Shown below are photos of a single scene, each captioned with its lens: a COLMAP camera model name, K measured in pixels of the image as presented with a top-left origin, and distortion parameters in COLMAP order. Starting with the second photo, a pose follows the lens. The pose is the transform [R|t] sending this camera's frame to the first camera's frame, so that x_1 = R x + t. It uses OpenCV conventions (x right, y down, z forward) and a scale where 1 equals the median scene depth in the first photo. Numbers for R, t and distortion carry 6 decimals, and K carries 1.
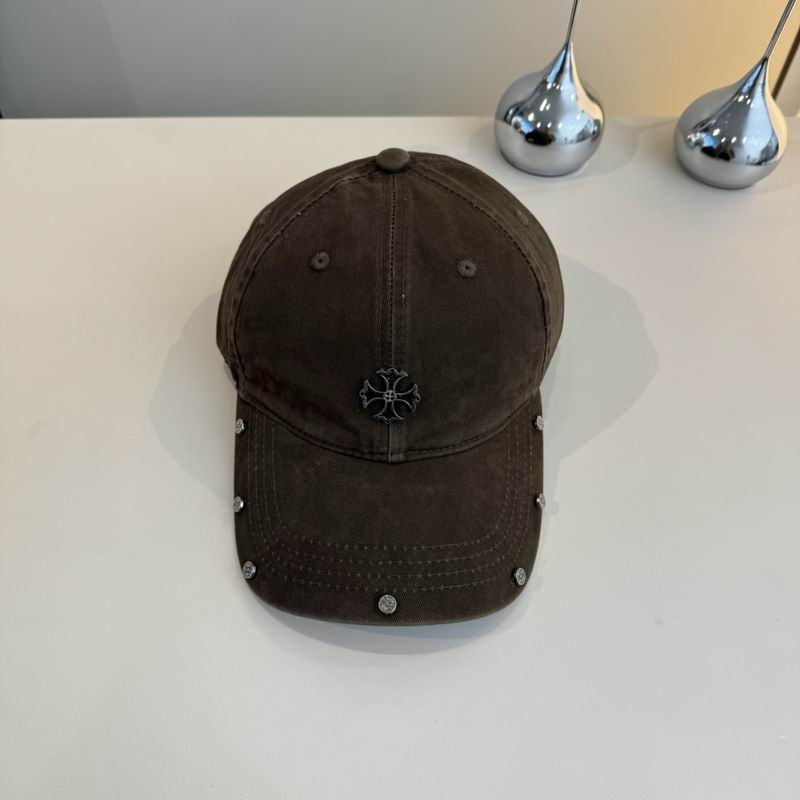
lens RADIAL K [[781.8, 0, 396.0], [0, 781.8, 399.0], [0, 0, 1]] dist [0.157470, 0.011576]
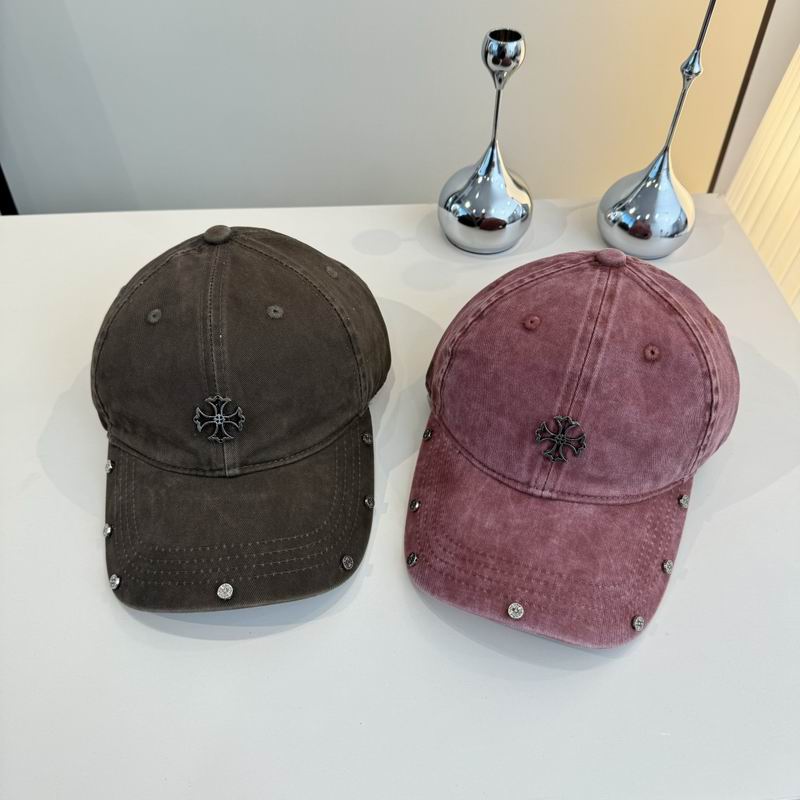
lens RADIAL K [[782.2, 0, 406.3], [0, 782.2, 401.2], [0, 0, 1]] dist [0.227141, -0.532966]
pose [[0.994859, -0.093880, 0.037976, 0.227907], [0.097606, 0.988852, -0.112446, 0.129636], [-0.026996, 0.115574, 0.992932, -0.220606]]
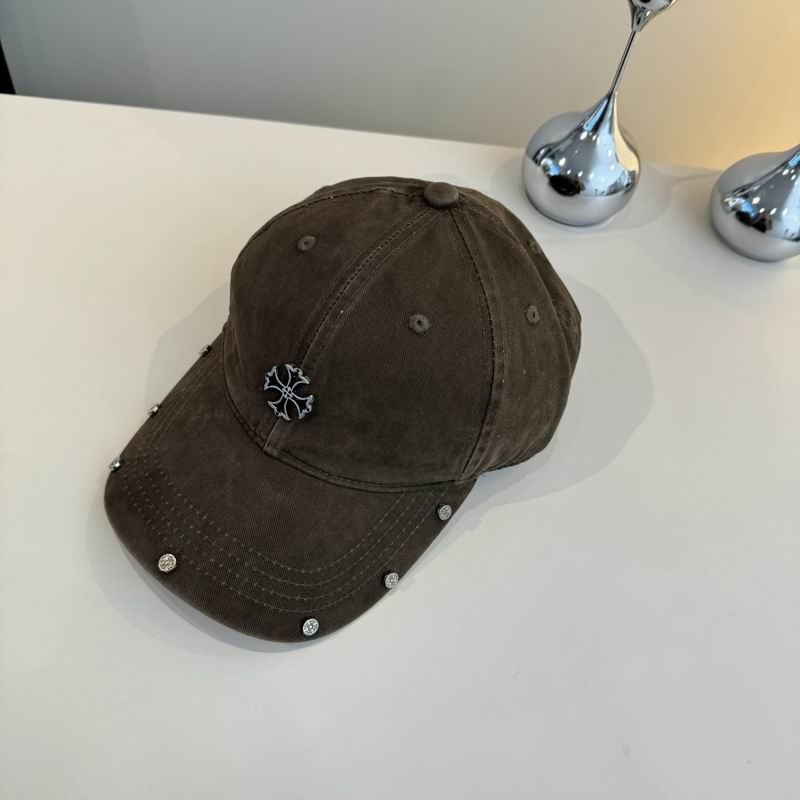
lens RADIAL K [[781.8, 0, 396.0], [0, 781.8, 399.0], [0, 0, 1]] dist [0.157470, 0.011576]
pose [[0.797682, 0.532220, -0.283628, 0.374966], [-0.535084, 0.841532, 0.074226, -0.139002], [0.278186, 0.092556, 0.956058, 0.083303]]
